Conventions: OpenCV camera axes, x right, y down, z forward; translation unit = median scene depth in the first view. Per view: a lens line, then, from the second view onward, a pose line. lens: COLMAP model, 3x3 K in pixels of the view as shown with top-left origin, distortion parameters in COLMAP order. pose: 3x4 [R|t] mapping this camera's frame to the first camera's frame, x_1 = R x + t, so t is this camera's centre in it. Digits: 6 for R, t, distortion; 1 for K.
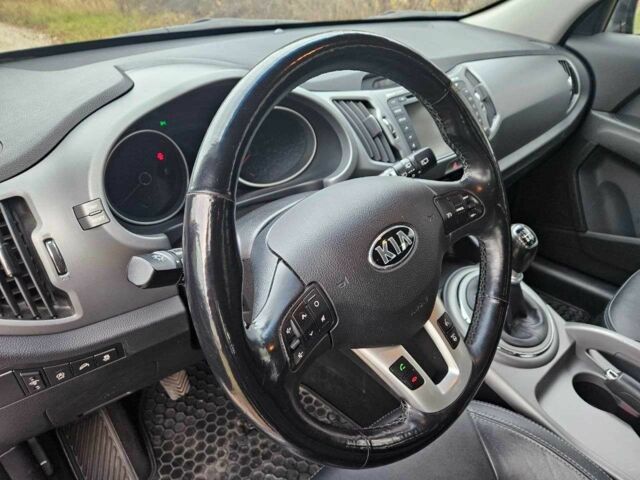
lens RADIAL K [[439.9, 0, 323.8], [0, 439.9, 244.9], [0, 0, 1]] dist [0.027388, -0.004229]
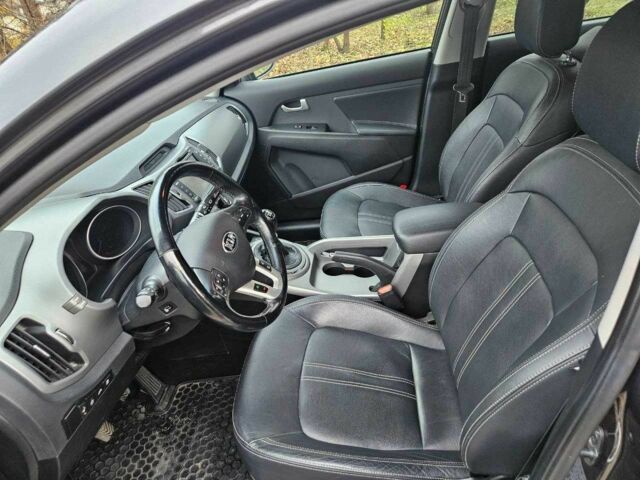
lens RADIAL K [[439.9, 0, 320.6], [0, 439.9, 238.6], [0, 0, 1]] dist [0.027388, -0.004229]
pose [[0.734517, -0.446349, 0.511133, -0.343272], [0.466004, 0.879316, 0.098201, -0.008167], [-0.493280, 0.166060, 0.853873, -0.618933]]
